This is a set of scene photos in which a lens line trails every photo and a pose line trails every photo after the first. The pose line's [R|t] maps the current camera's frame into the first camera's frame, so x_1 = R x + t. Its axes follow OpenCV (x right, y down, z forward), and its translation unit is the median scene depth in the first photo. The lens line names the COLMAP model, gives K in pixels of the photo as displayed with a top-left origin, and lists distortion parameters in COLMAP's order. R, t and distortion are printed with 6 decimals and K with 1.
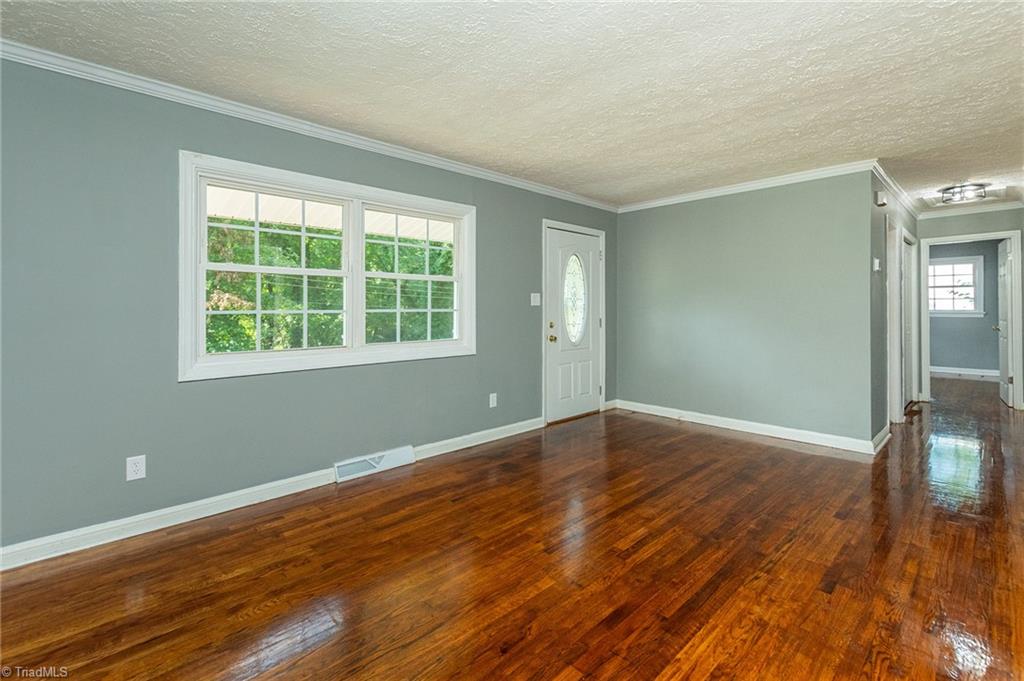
lens RADIAL K [[466.1, 0, 512.0], [0, 466.1, 340.5], [0, 0, 1]] dist [-0.000951, -0.000330]
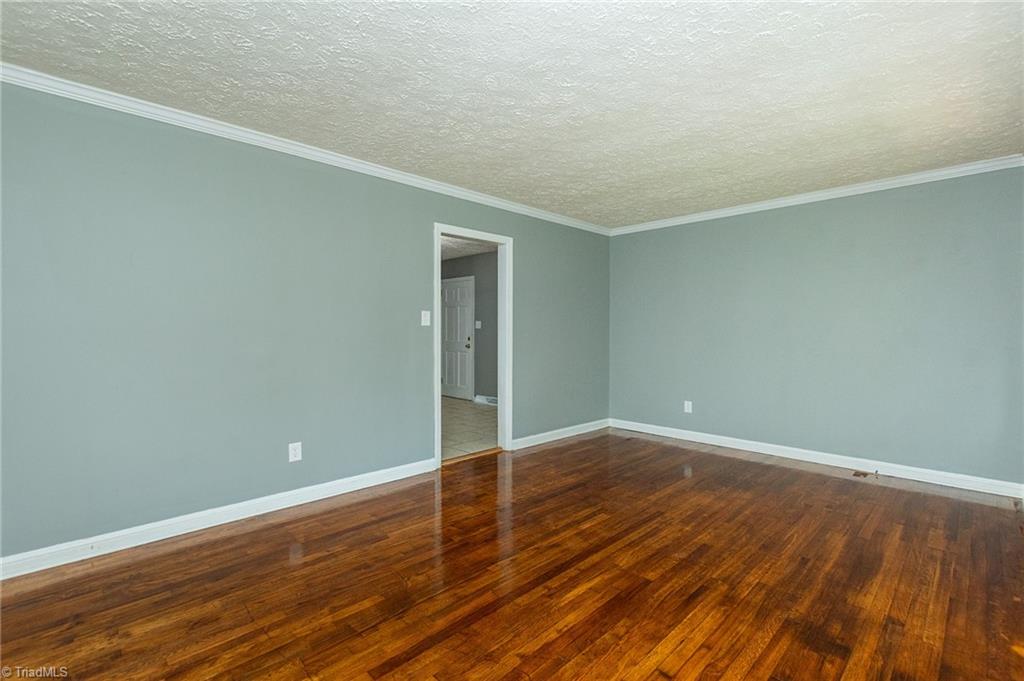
lens RADIAL K [[466.1, 0, 512.0], [0, 466.1, 340.5], [0, 0, 1]] dist [-0.000951, -0.000330]
pose [[-0.999904, 0.002408, -0.013611, 0.456563], [0.001266, 0.996523, 0.083312, -0.124660], [0.013764, 0.083286, -0.996431, 2.019069]]
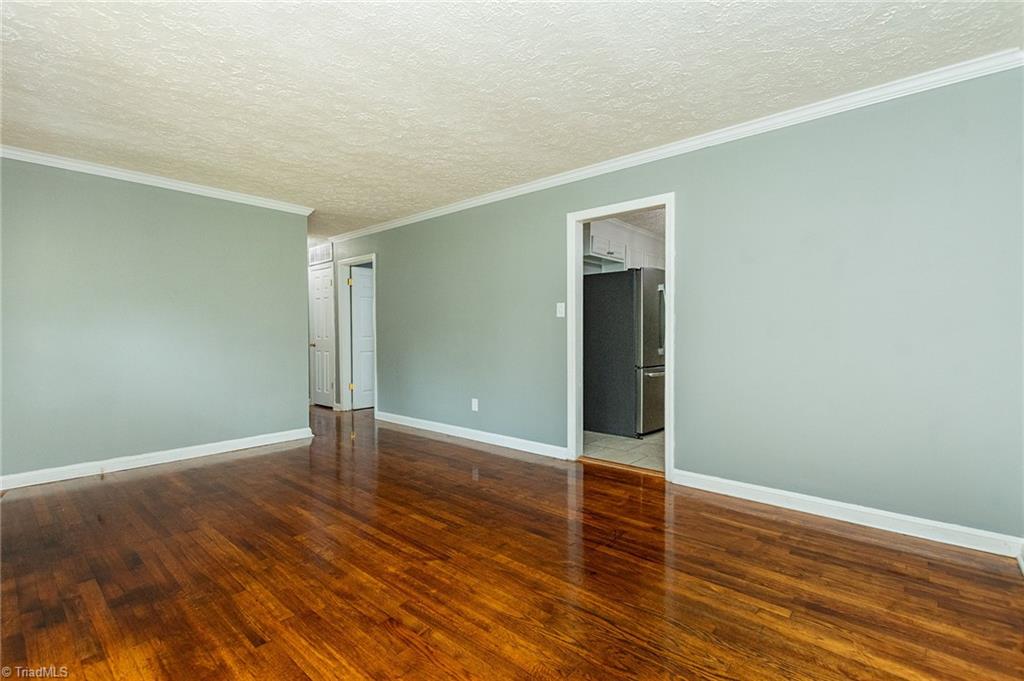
lens RADIAL K [[460.3, 0, 512.0], [0, 460.3, 340.5], [0, 0, 1]] dist [0.003577, -0.000097]
pose [[-0.091401, -0.015481, 0.995694, -0.797351], [0.068329, 0.997425, 0.021781, -0.013607], [-0.993467, 0.070026, -0.090108, 0.819477]]
